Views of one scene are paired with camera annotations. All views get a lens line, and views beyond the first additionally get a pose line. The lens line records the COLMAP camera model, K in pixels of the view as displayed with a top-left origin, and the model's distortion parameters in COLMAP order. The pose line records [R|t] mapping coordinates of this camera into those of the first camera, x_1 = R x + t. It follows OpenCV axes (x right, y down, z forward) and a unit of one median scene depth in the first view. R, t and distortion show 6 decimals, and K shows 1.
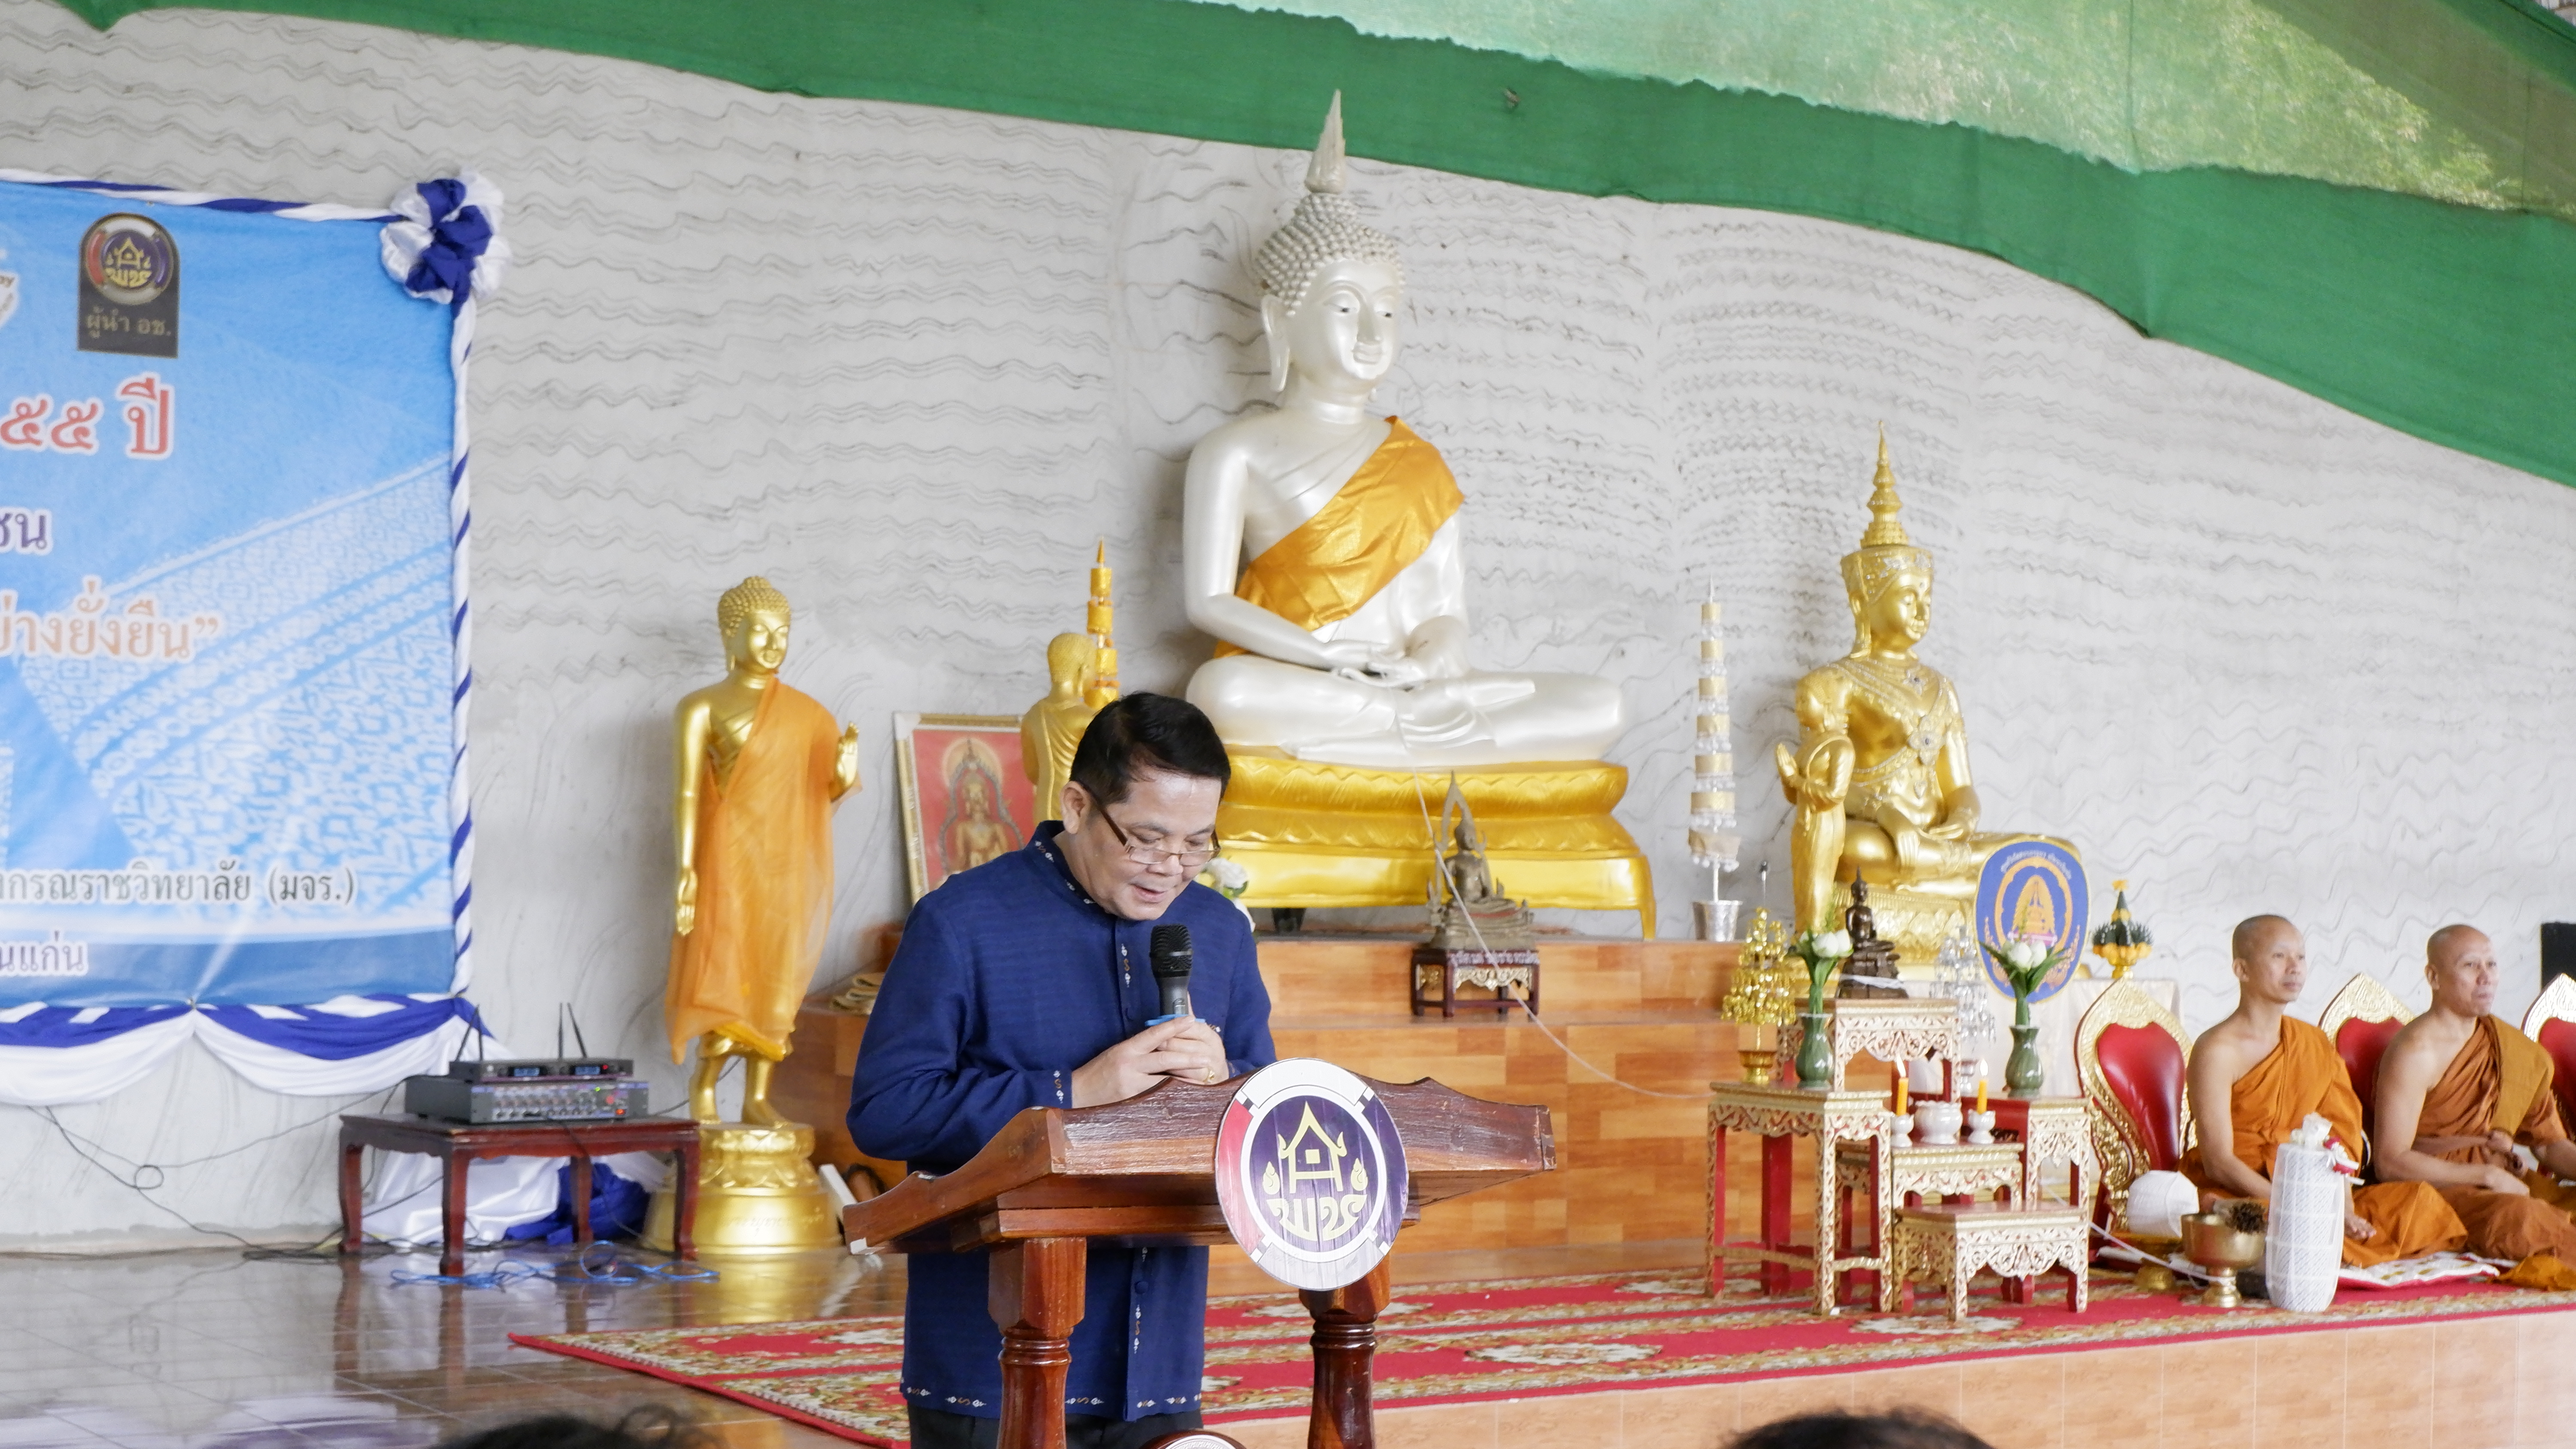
lens RADIAL K [[3745.9, 0, 1281.6], [0, 3745.9, 712.4], [0, 0, 1]] dist [-0.026226, 0.000000]
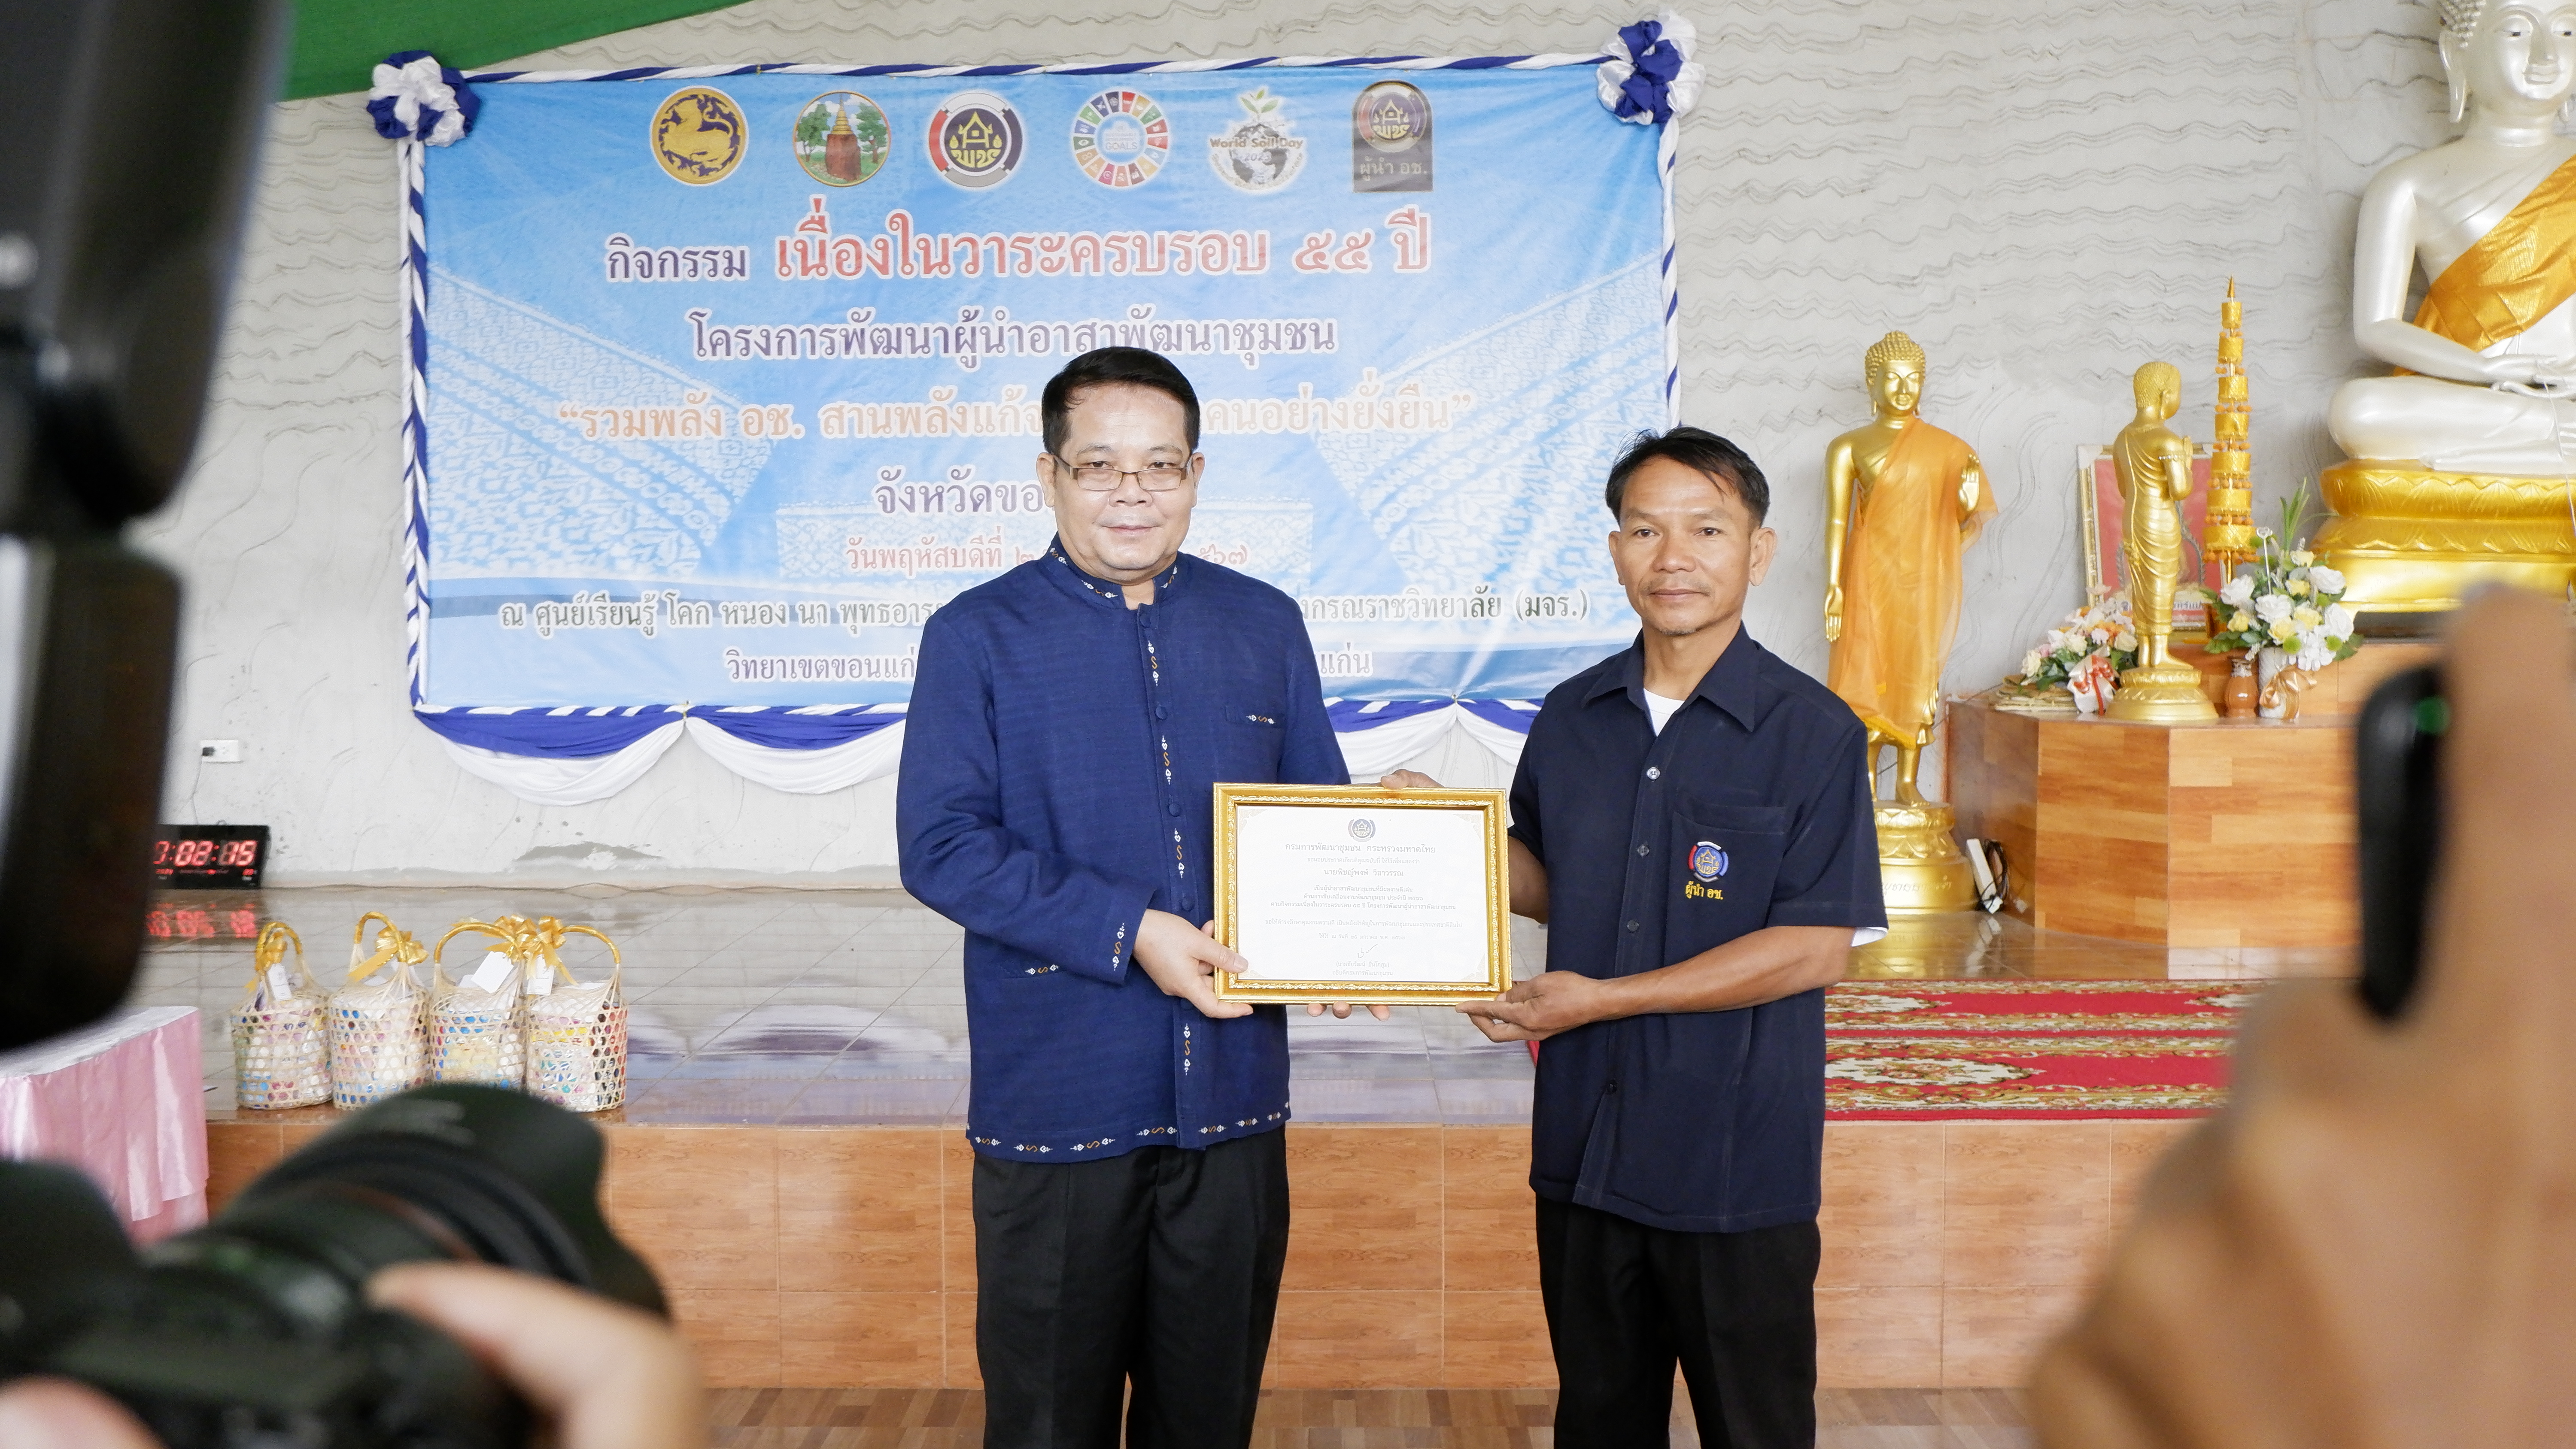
lens RADIAL K [[2558.2, 0, 1297.5], [0, 2558.2, 715.1], [0, 0, 1]] dist [-0.027944, 0.000000]
pose [[0.817150, 0.009295, -0.576351, 0.159407], [0.040881, 0.996418, 0.074030, 0.015450], [0.574974, -0.084056, 0.813842, 0.237173]]
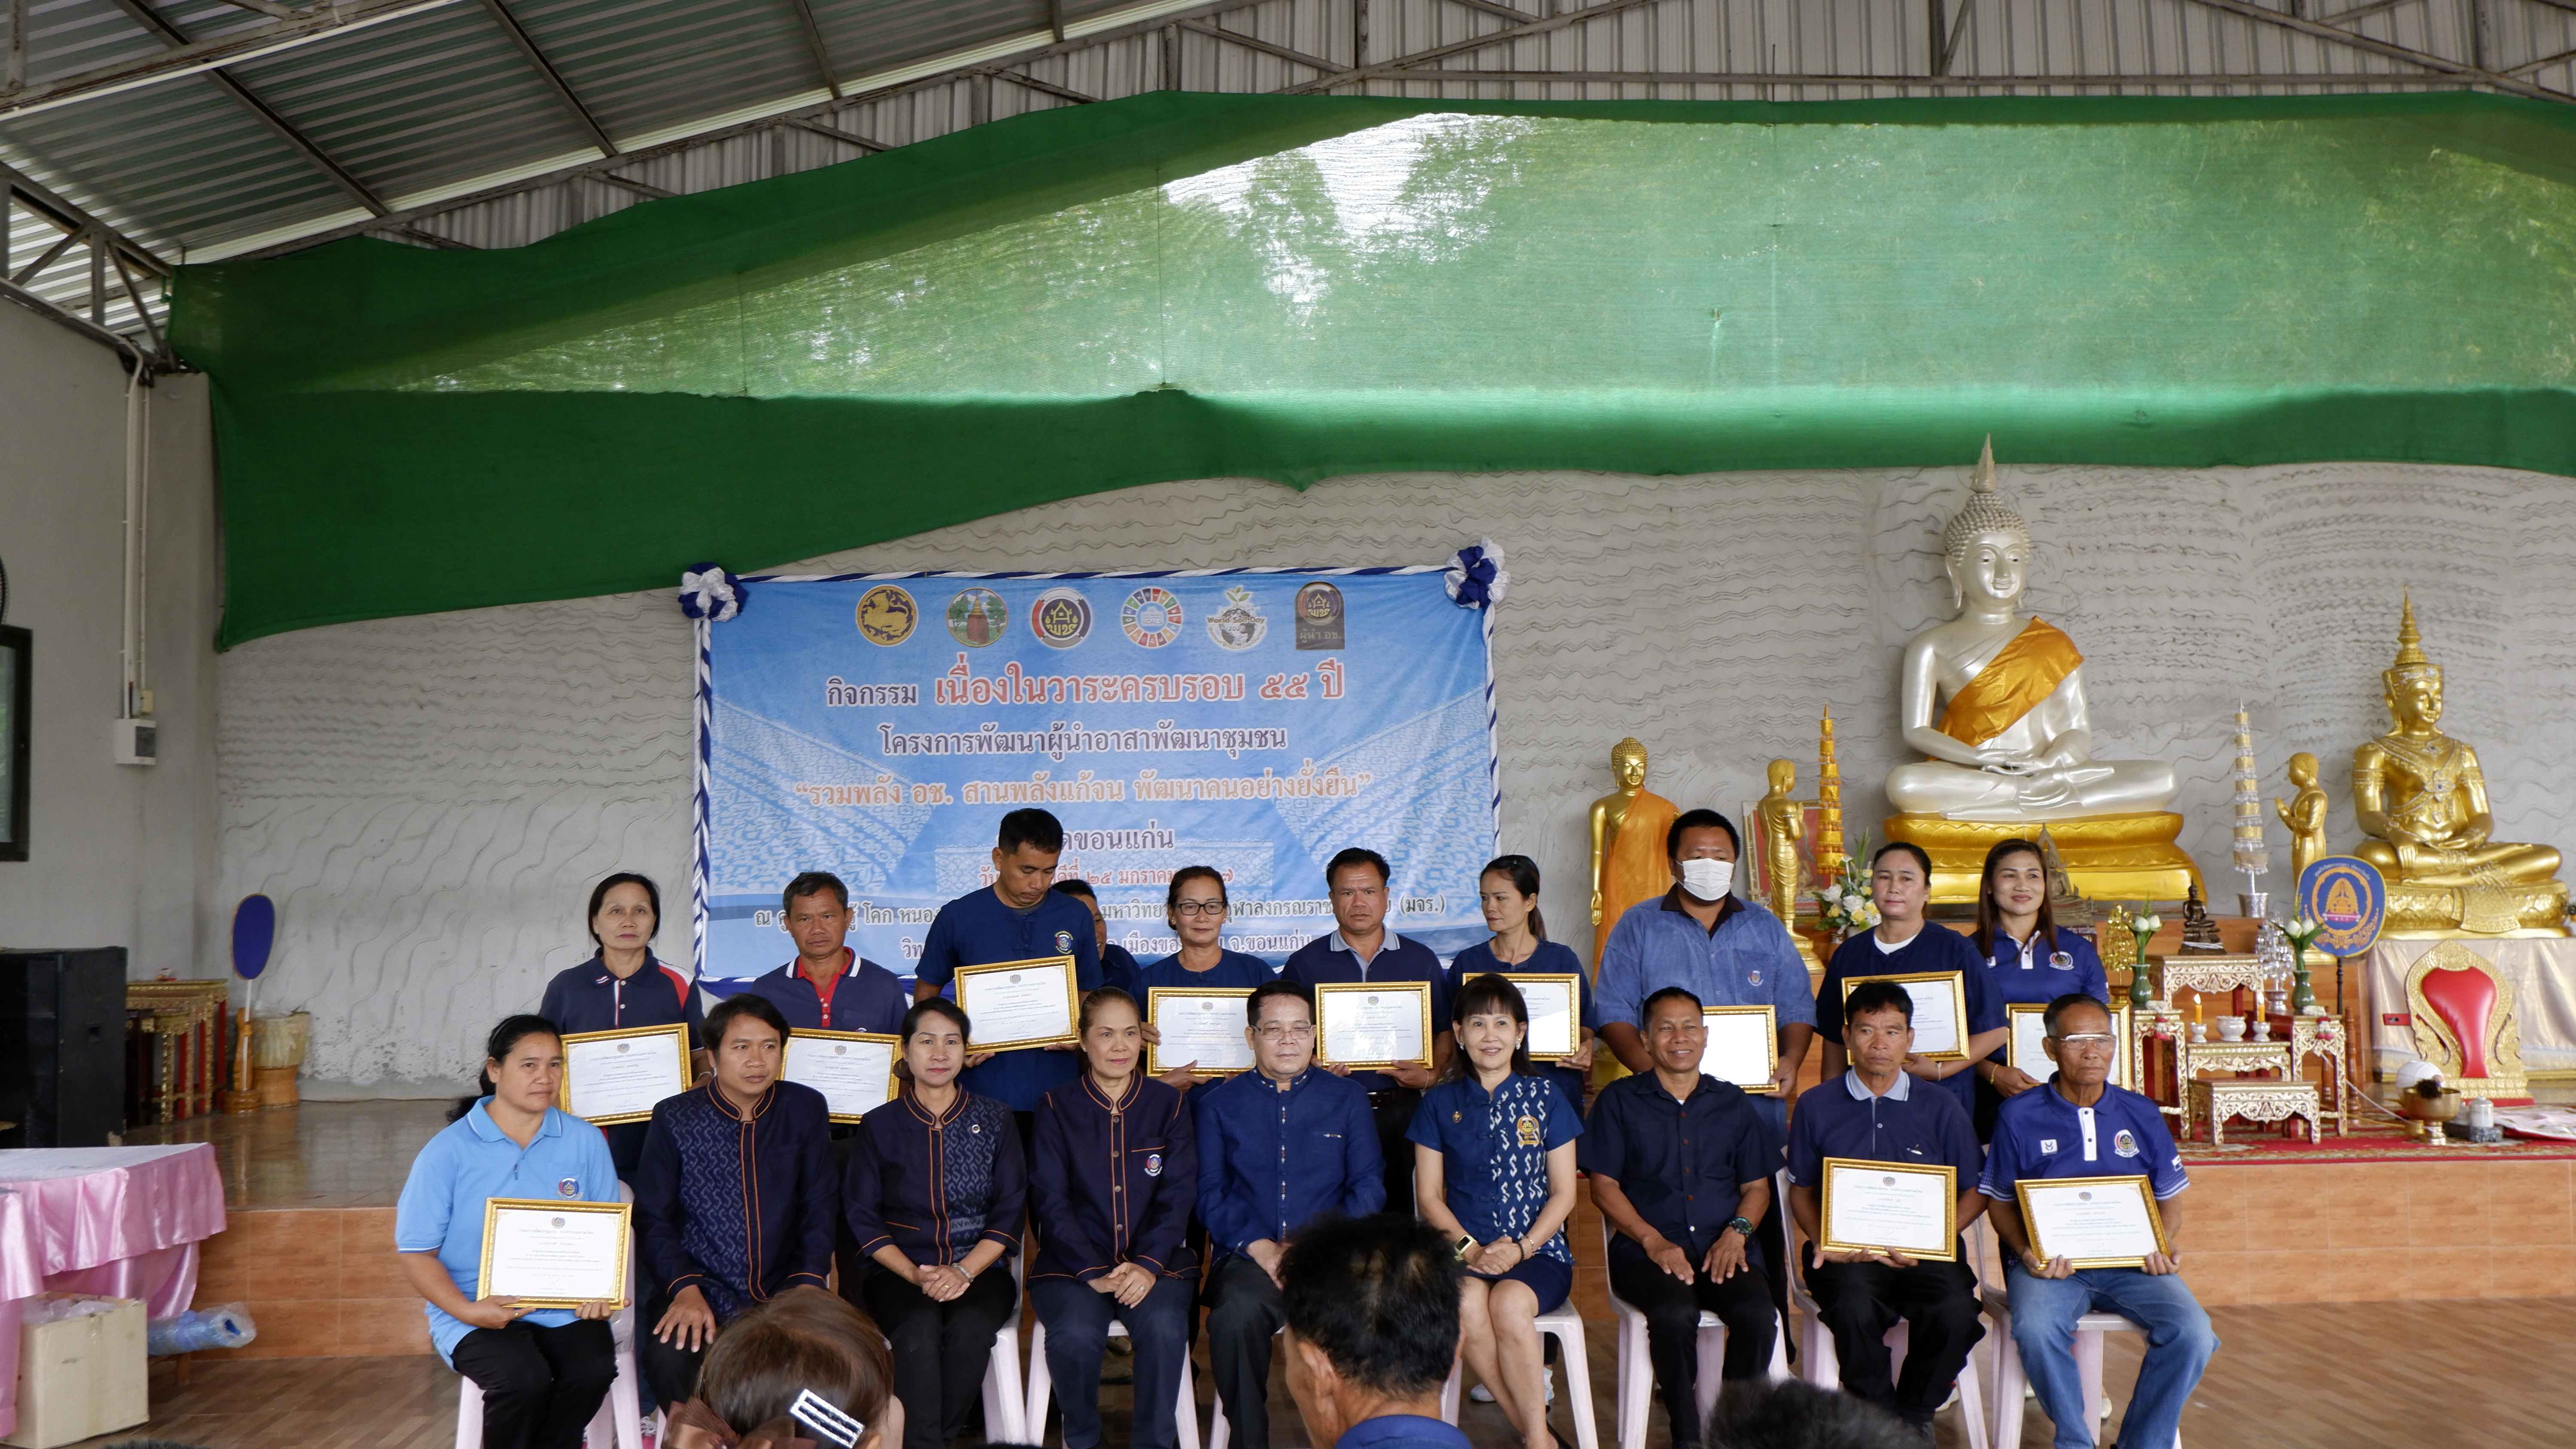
lens RADIAL K [[2304.6, 0, 1288.1], [0, 2304.6, 720.4], [0, 0, 1]] dist [0.020427, -0.029072]
pose [[0.859407, -0.059570, -0.507810, 0.301633], [0.049371, 0.998217, -0.033545, -0.013740], [0.508903, 0.003758, 0.860816, -0.102652]]
